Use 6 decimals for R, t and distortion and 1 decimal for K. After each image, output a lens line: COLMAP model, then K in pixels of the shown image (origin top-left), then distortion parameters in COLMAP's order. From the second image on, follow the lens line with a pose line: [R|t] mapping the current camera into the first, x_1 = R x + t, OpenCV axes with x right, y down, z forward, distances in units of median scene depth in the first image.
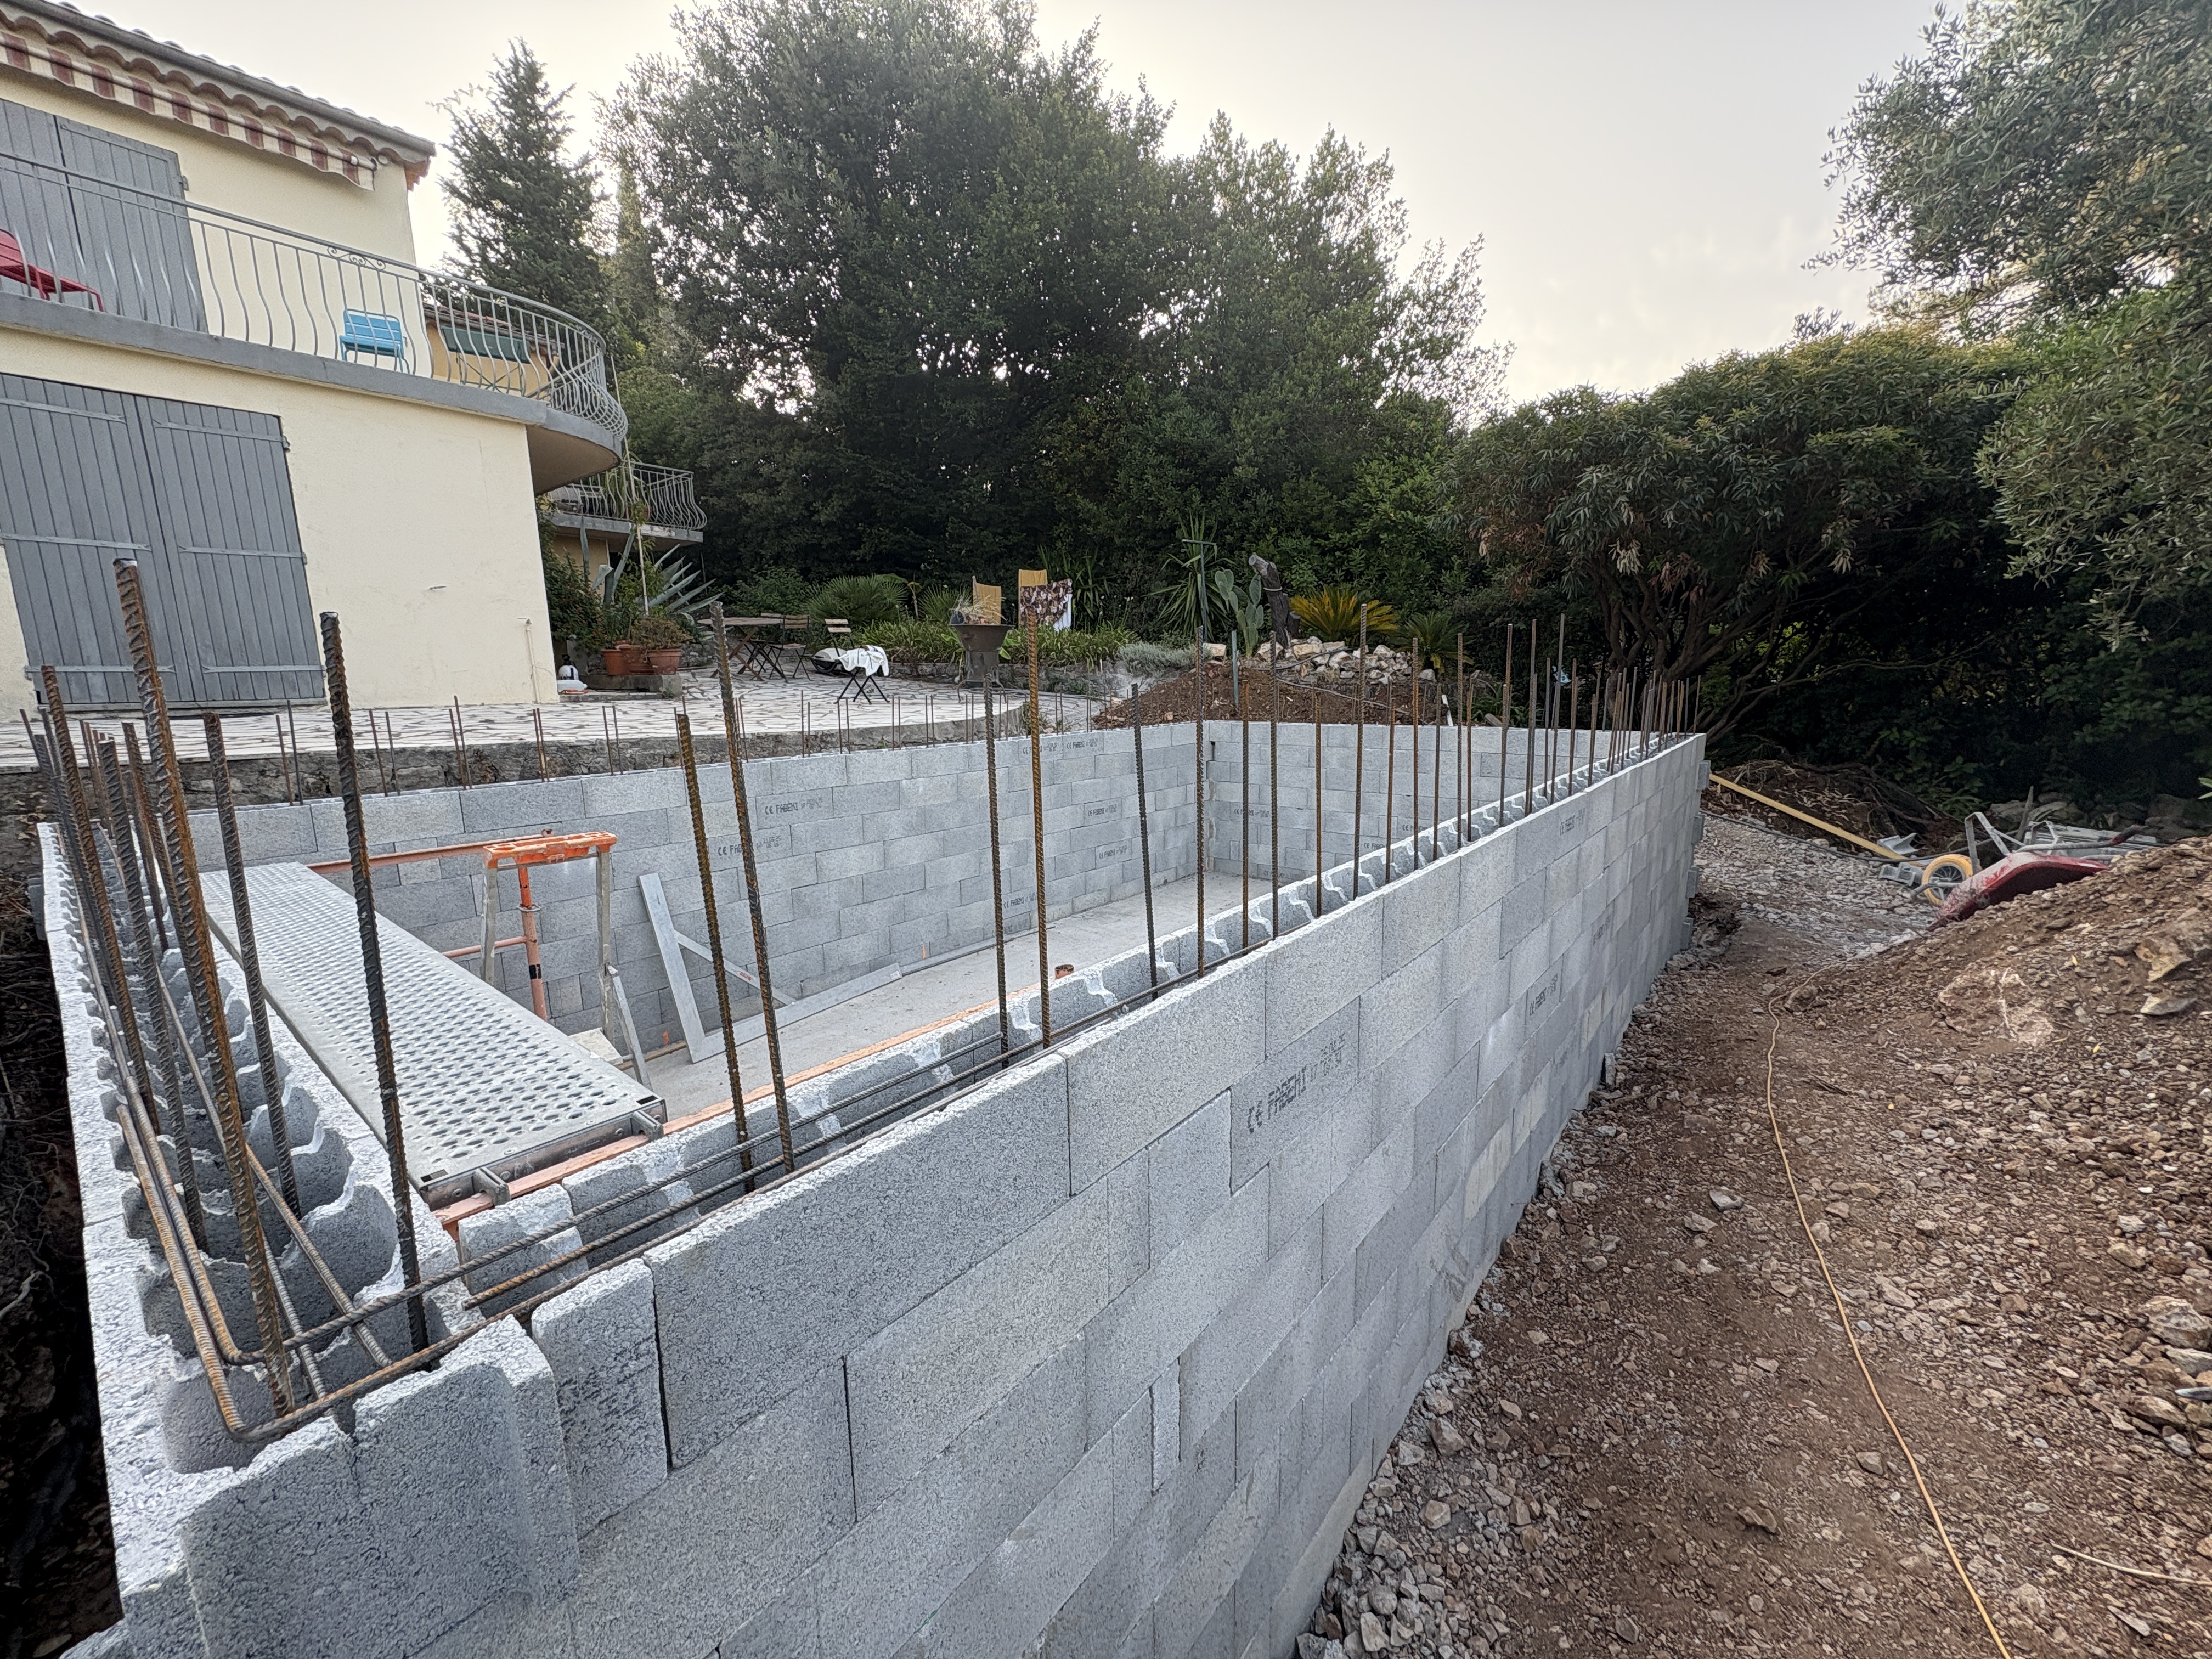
lens RADIAL K [[879.4, 0, 1111.8], [0, 879.4, 827.0], [0, 0, 1]] dist [0.001143, 0.000467]
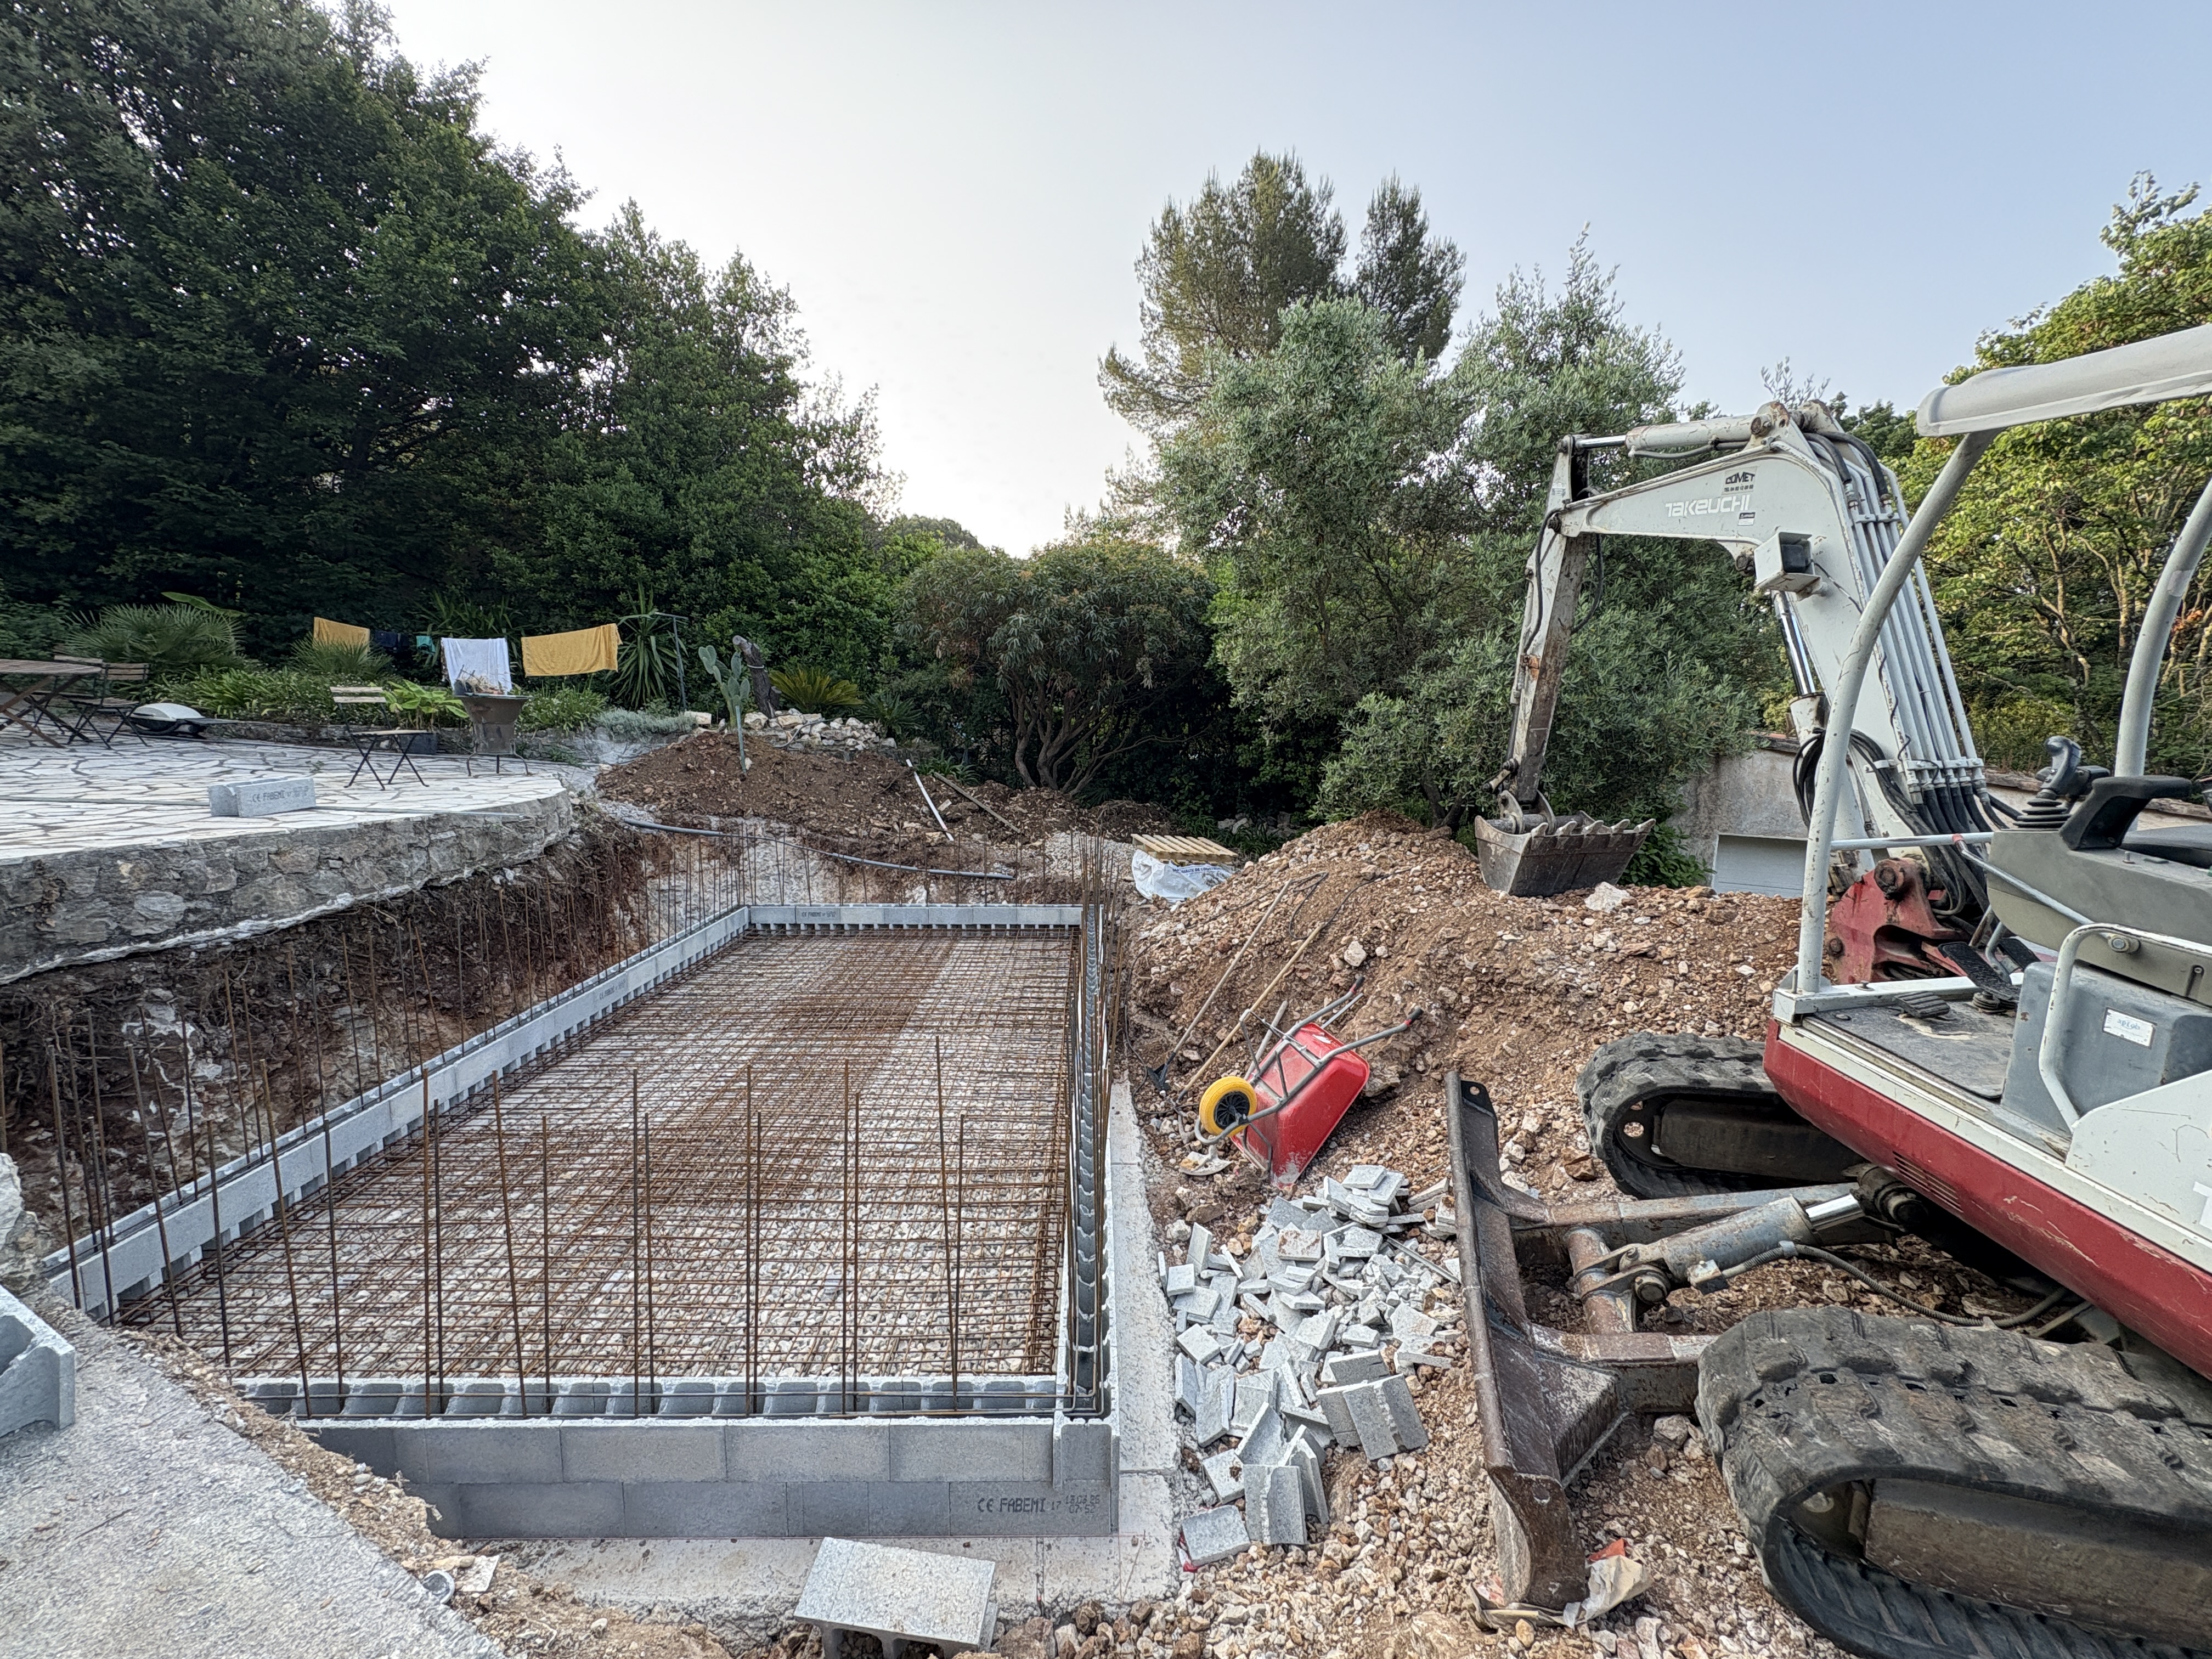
lens RADIAL K [[879.4, 0, 1104.3], [0, 879.4, 831.1], [0, 0, 1]] dist [0.001143, 0.000467]
pose [[0.765811, -0.063687, 0.639904, -0.188686], [0.092099, 0.995688, -0.011123, -0.005371], [-0.636436, 0.067453, 0.768374, -0.124521]]
